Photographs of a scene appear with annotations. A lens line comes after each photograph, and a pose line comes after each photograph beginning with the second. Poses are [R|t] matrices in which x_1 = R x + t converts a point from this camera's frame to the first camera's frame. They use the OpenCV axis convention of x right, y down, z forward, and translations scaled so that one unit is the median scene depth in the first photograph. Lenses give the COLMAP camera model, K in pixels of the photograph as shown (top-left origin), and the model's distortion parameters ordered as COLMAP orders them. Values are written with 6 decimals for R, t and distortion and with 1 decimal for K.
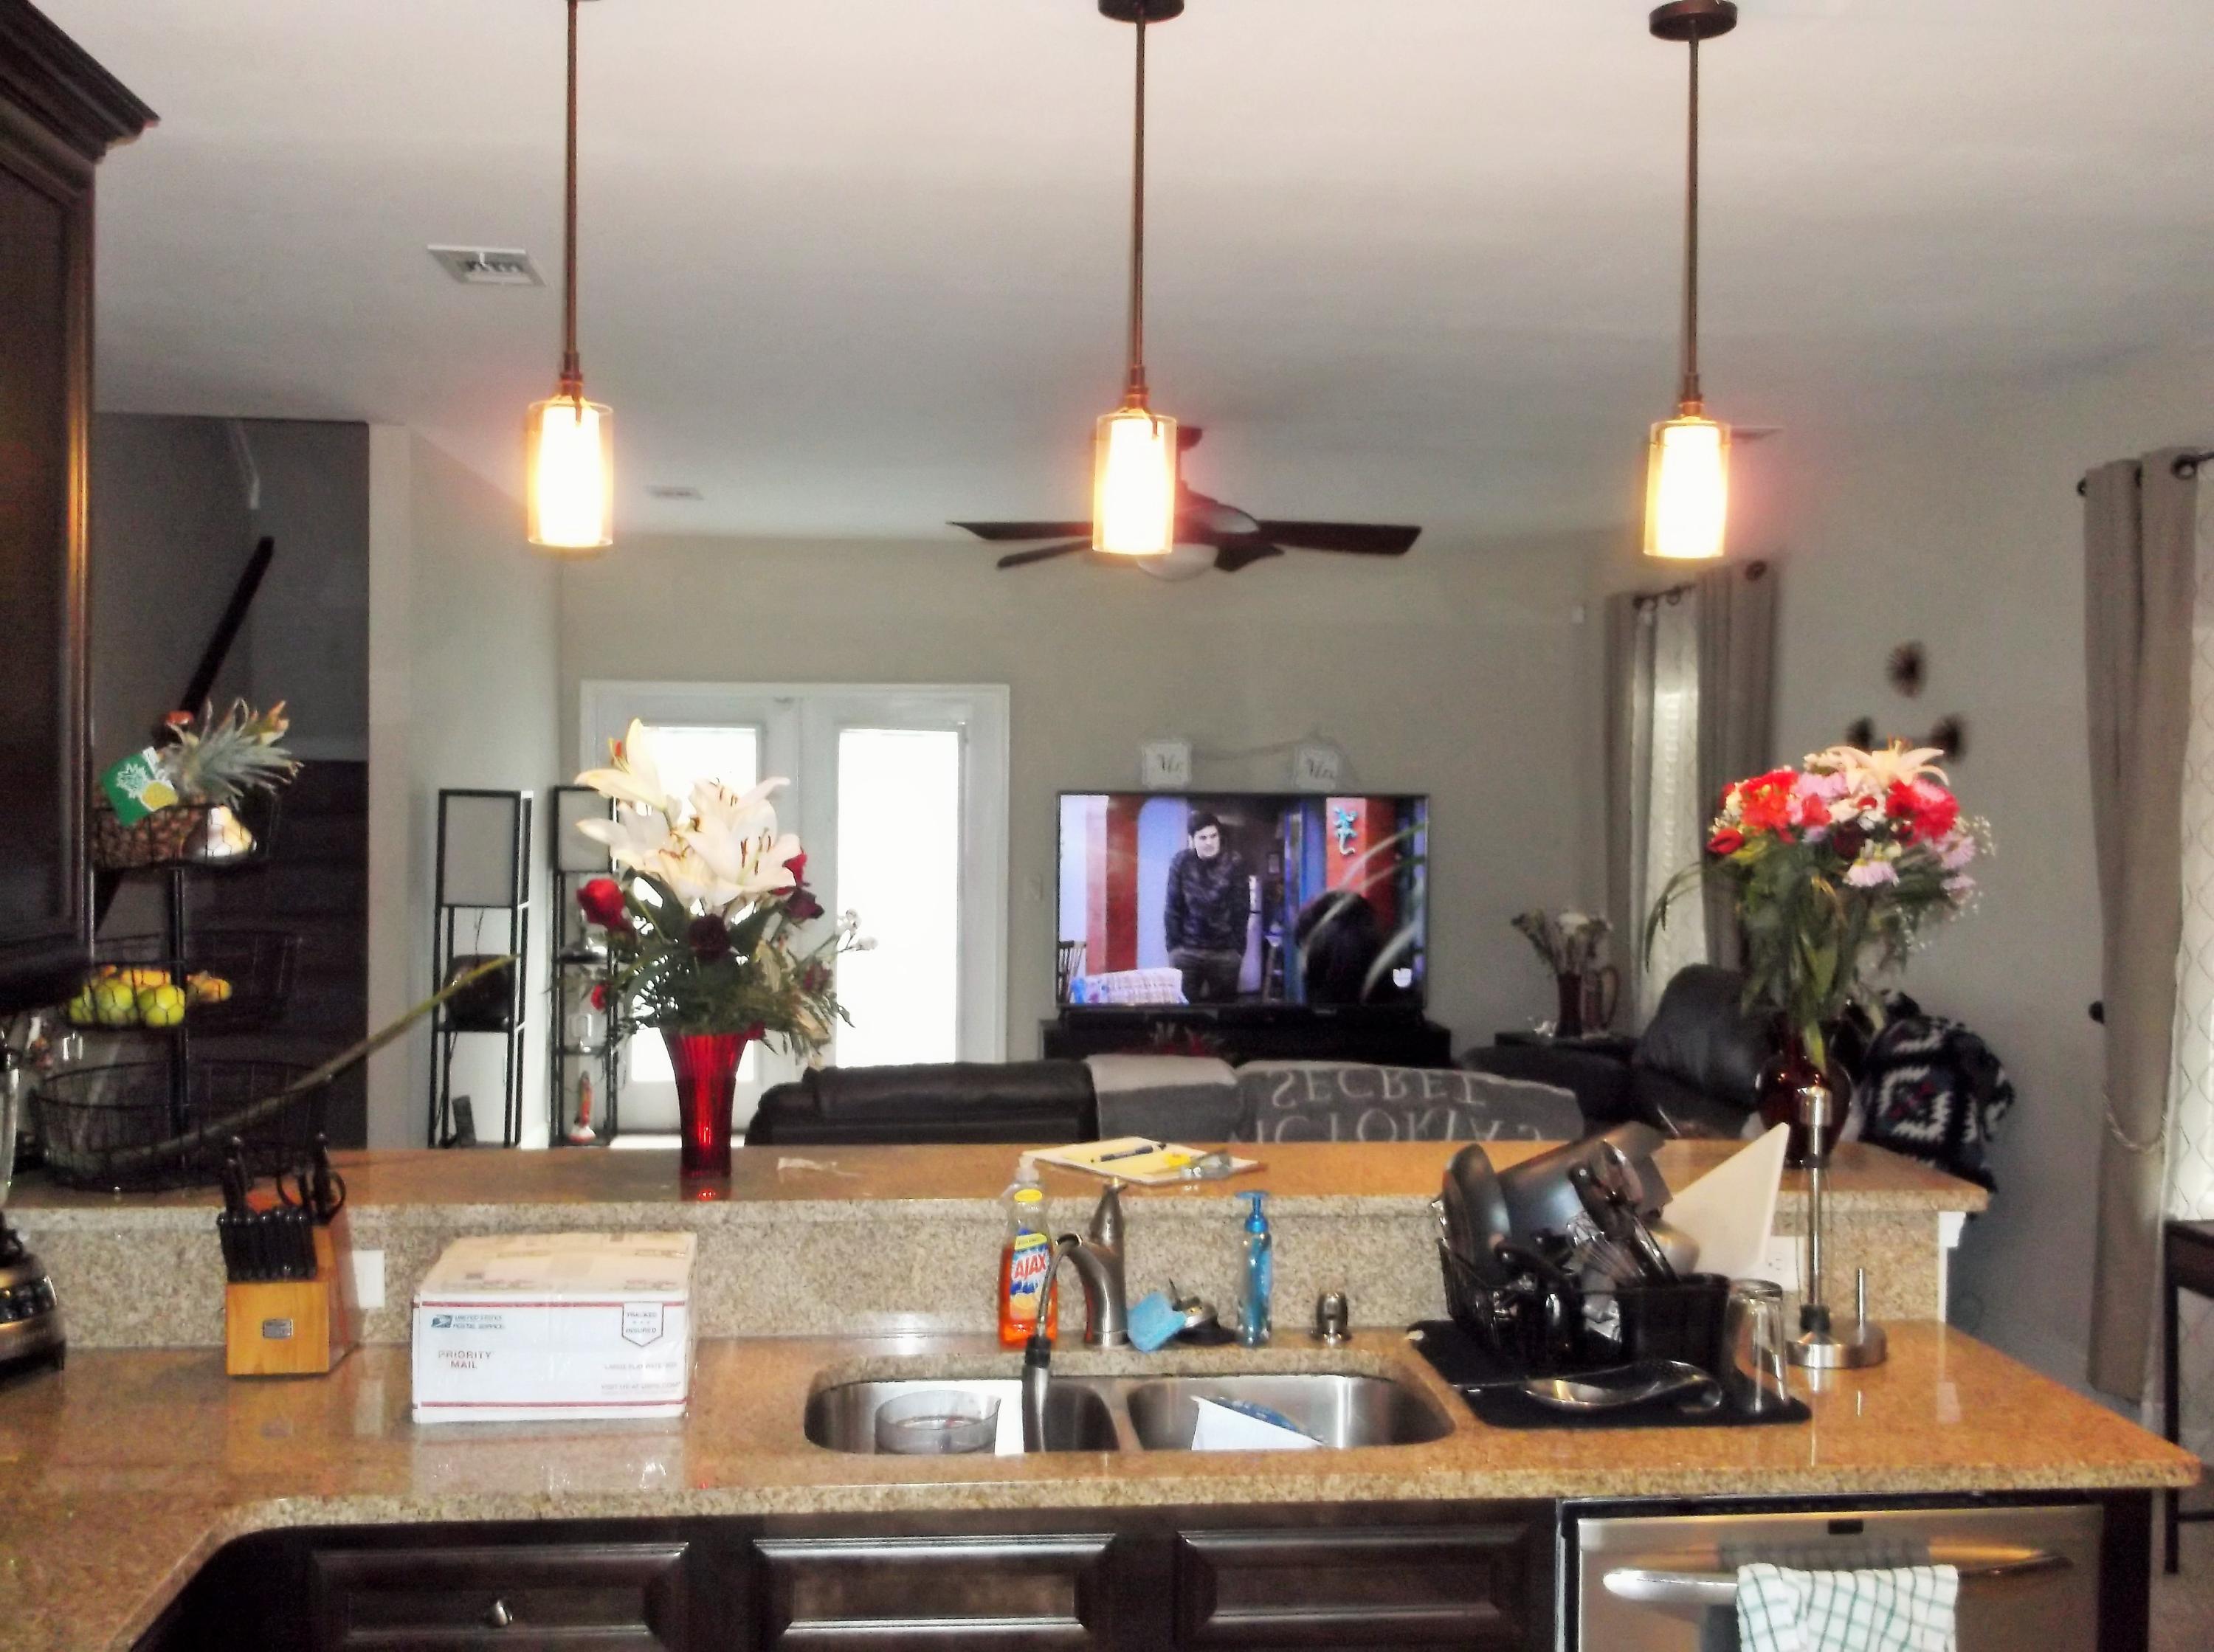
lens RADIAL K [[2208.9, 0, 1105.0], [0, 2208.9, 830.1], [0, 0, 1]] dist [0.025826, 0.000000]
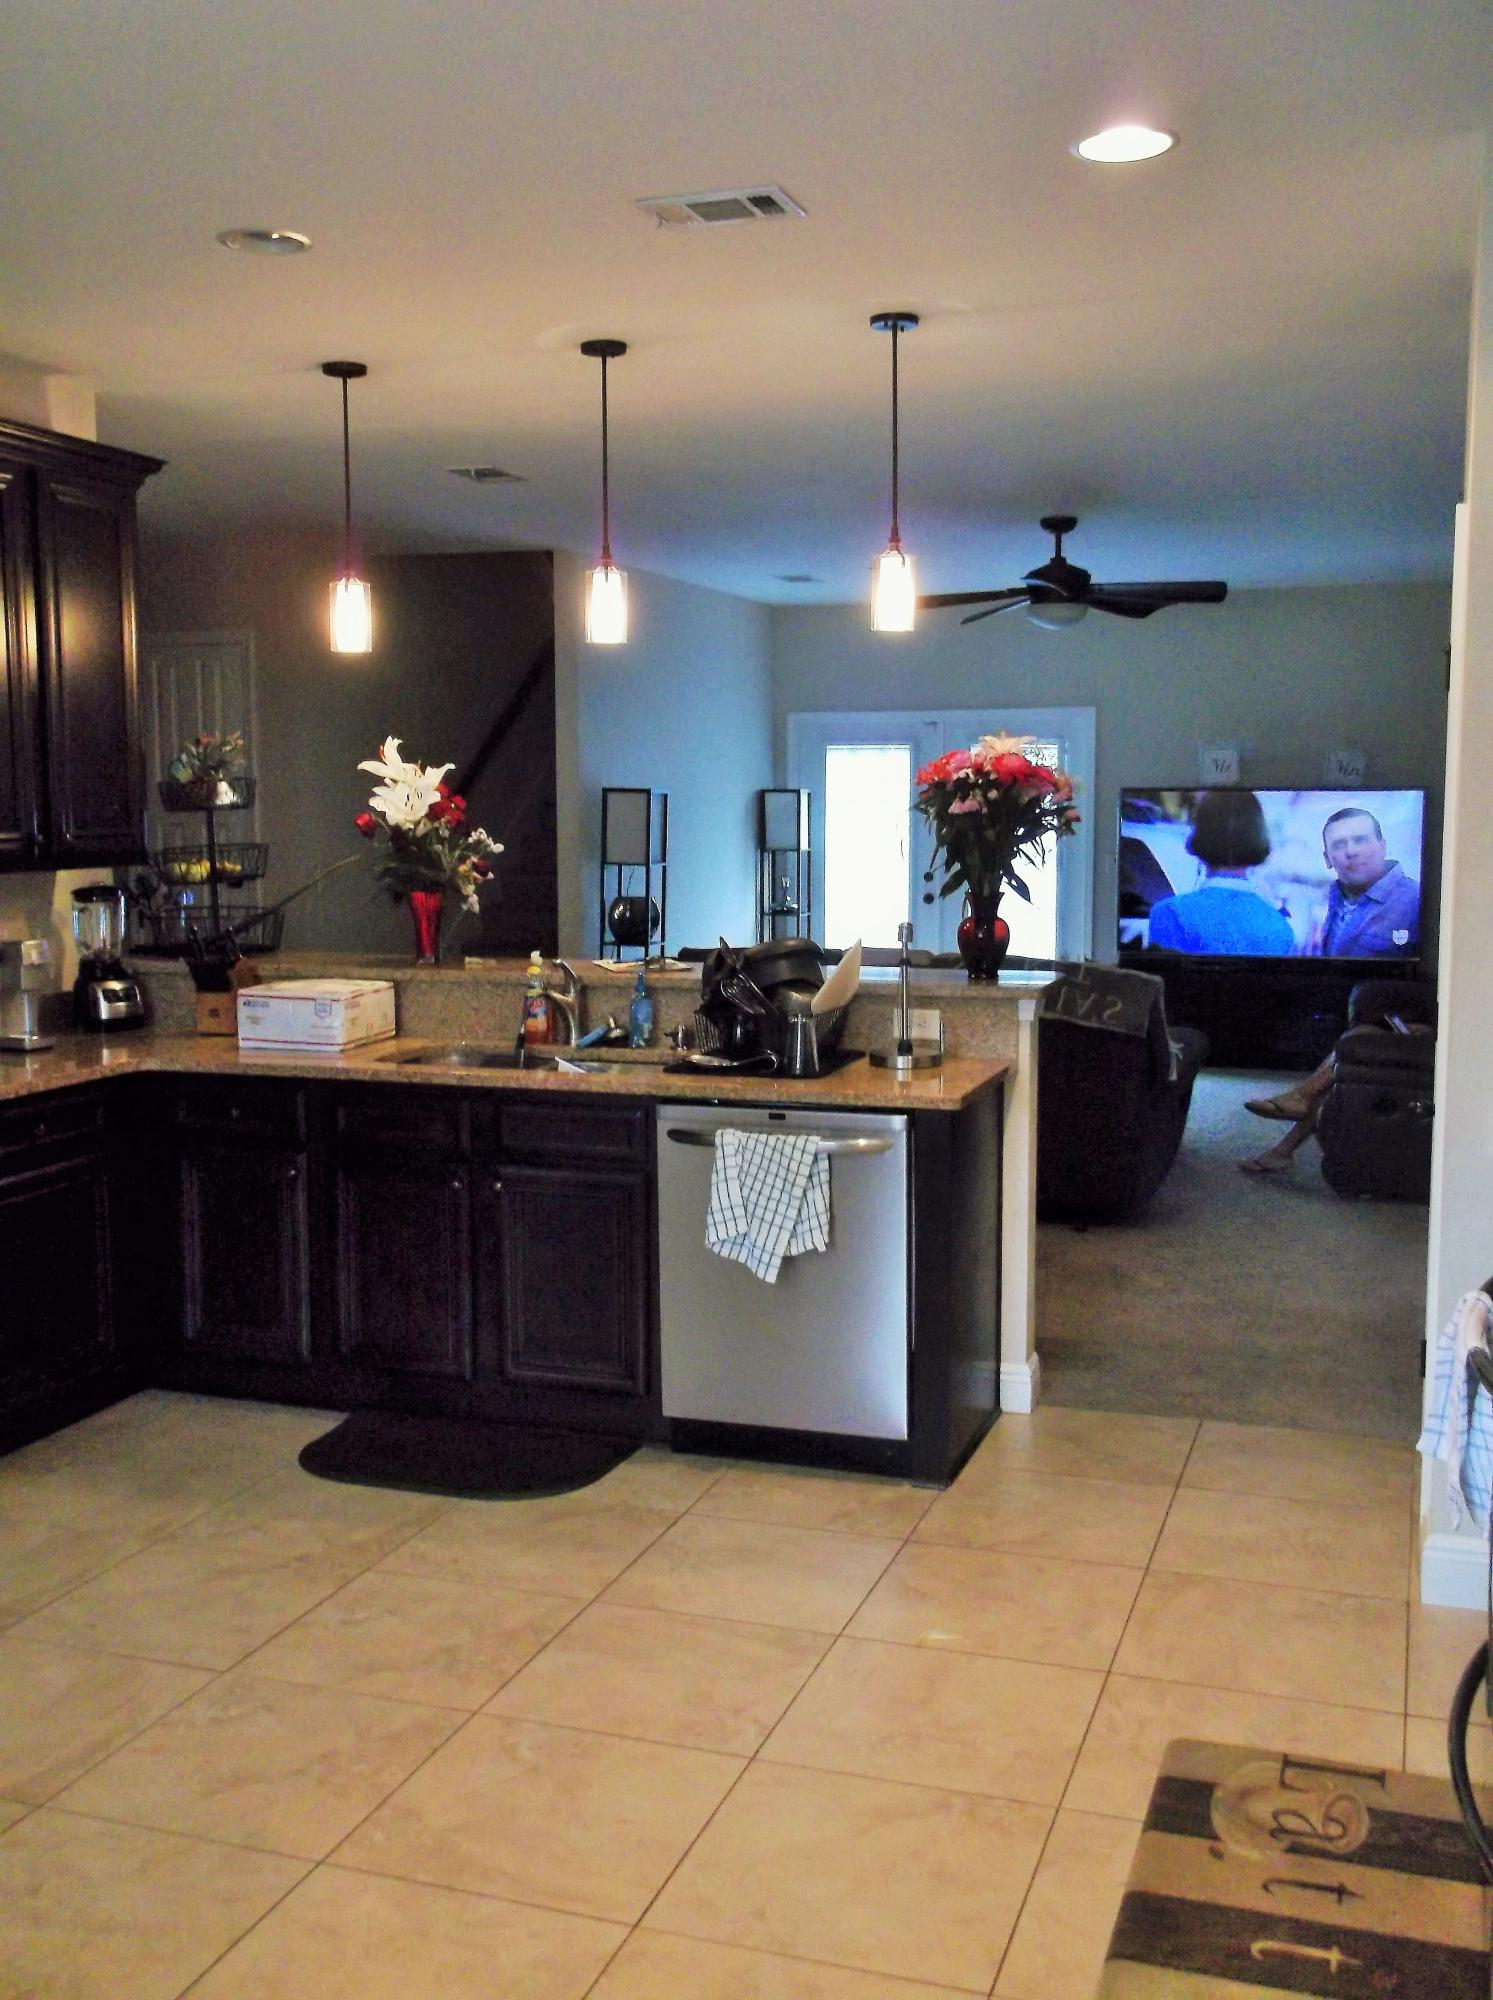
lens RADIAL K [[1995.7, 0, 750.7], [0, 1995.7, 1012.1], [0, 0, 1]] dist [0.025826, 0.000000]
pose [[0.912479, 0.034395, -0.407675, 0.835167], [-0.000199, 0.996497, 0.083627, 0.048123], [0.409123, -0.076227, 0.909290, -0.543725]]
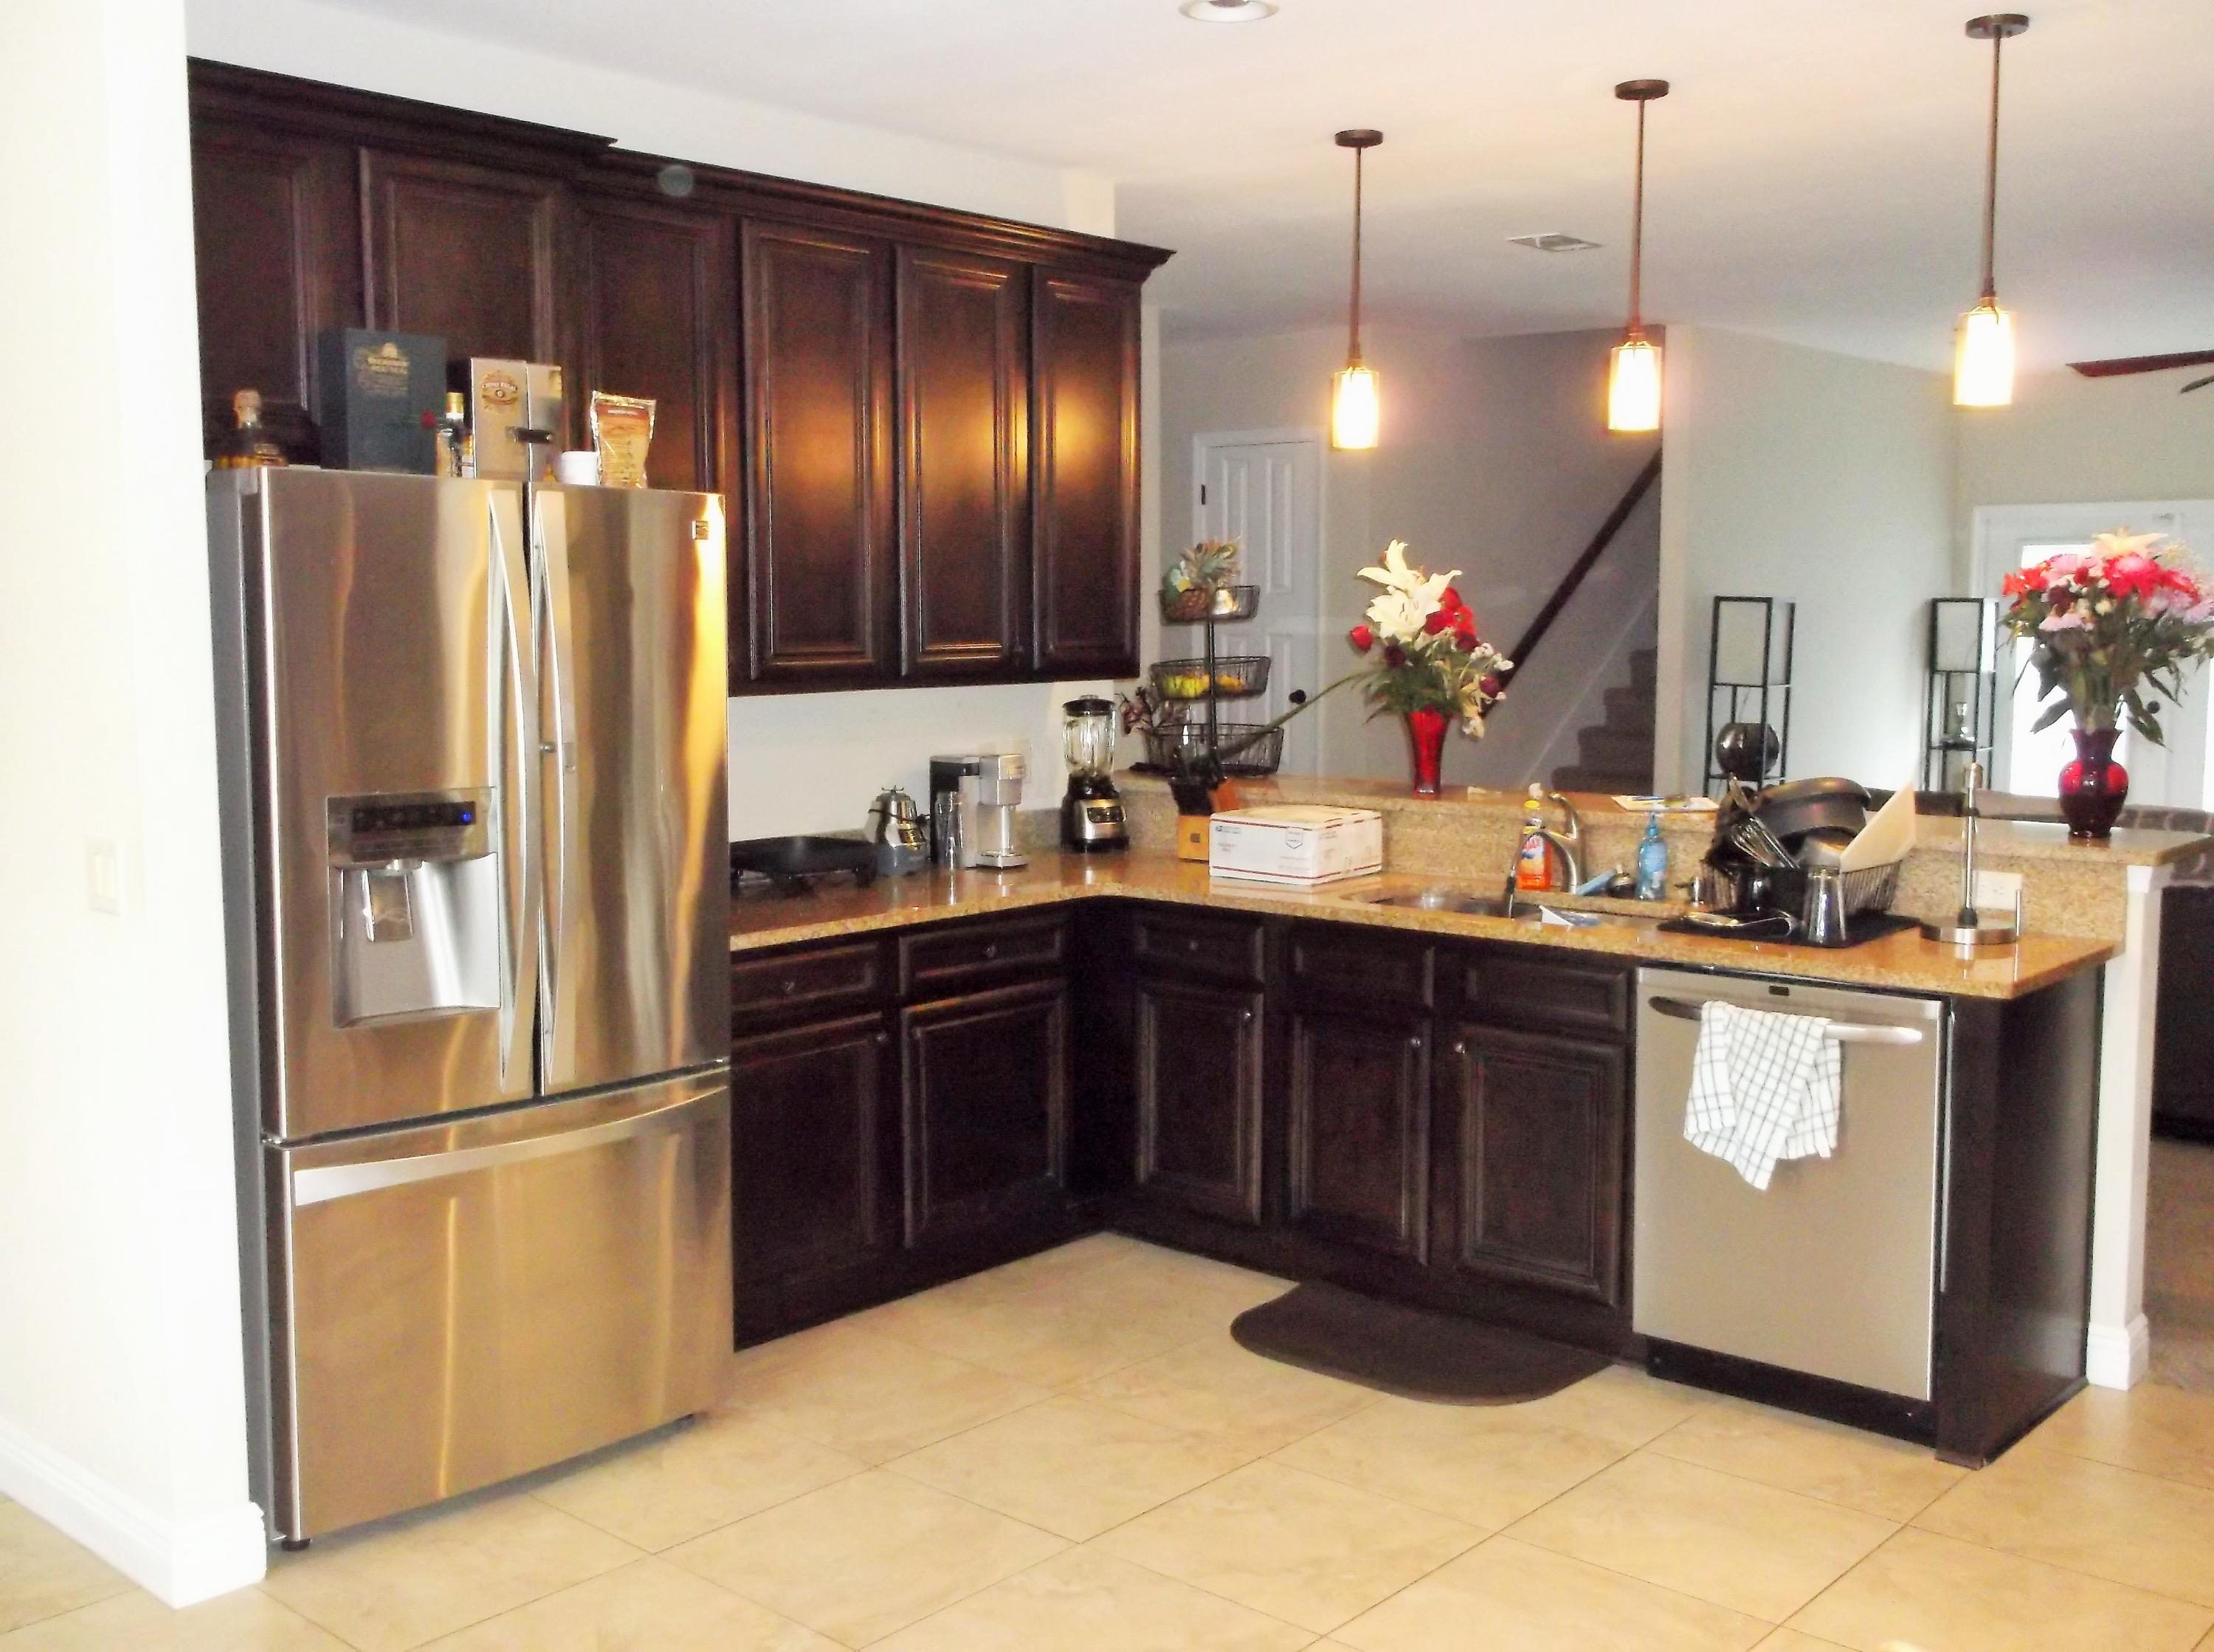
lens RADIAL K [[2208.9, 0, 1099.7], [0, 2208.9, 818.7], [0, 0, 1]] dist [0.025826, 0.000000]
pose [[0.689760, 0.063810, -0.721221, 0.942774], [-0.013461, 0.997067, 0.075341, 0.045006], [0.723913, -0.042259, 0.688596, -0.441910]]
